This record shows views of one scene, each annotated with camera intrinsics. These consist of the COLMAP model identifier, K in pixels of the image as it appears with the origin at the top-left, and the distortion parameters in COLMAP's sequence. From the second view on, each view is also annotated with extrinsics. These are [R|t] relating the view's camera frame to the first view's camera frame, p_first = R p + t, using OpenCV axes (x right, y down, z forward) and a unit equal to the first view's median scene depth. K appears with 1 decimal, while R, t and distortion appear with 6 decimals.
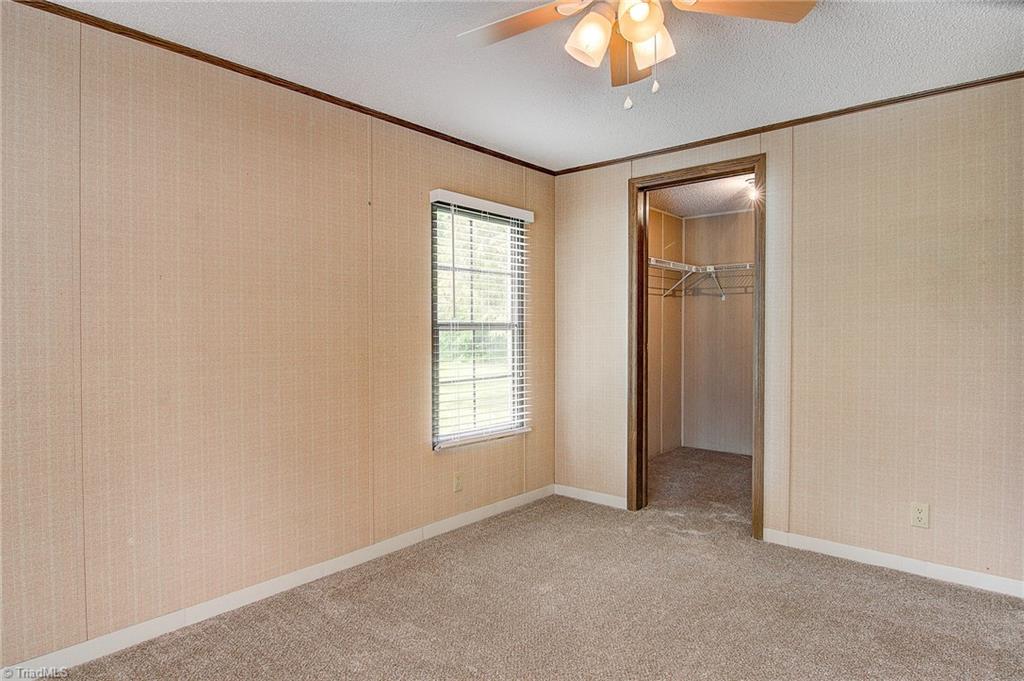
lens RADIAL K [[569.1, 0, 514.6], [0, 569.1, 342.1], [0, 0, 1]] dist [-0.011228, -0.002018]
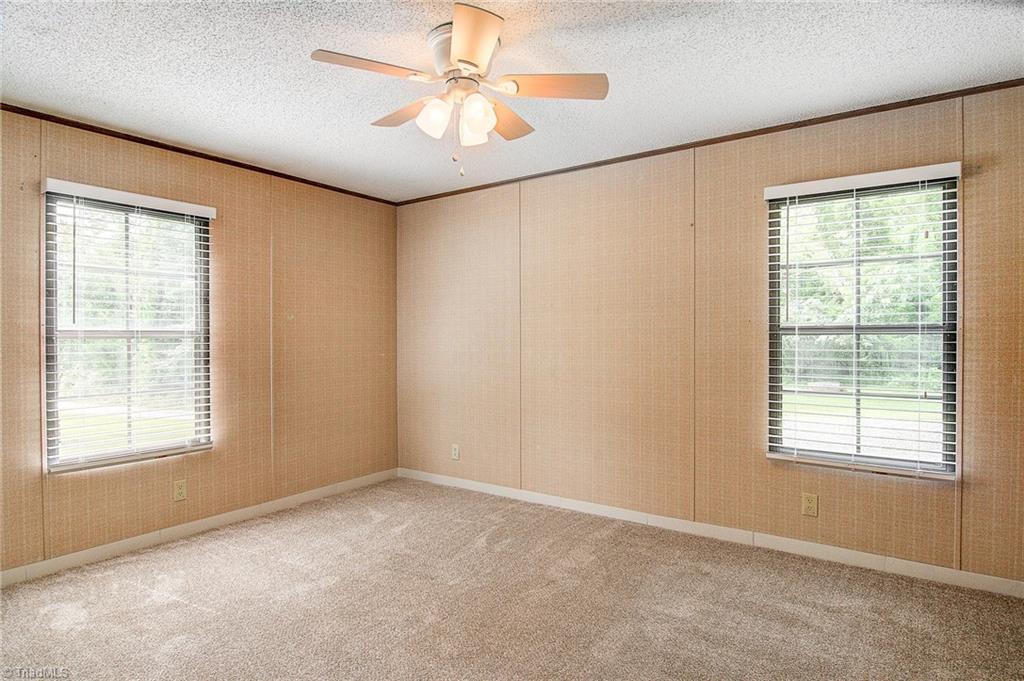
lens RADIAL K [[569.1, 0, 514.6], [0, 569.1, 342.1], [0, 0, 1]] dist [-0.011228, -0.002018]
pose [[0.099038, 0.013235, -0.994996, 0.763184], [-0.021035, 0.999716, 0.011204, -0.008618], [0.994861, 0.019820, 0.099288, 0.471485]]
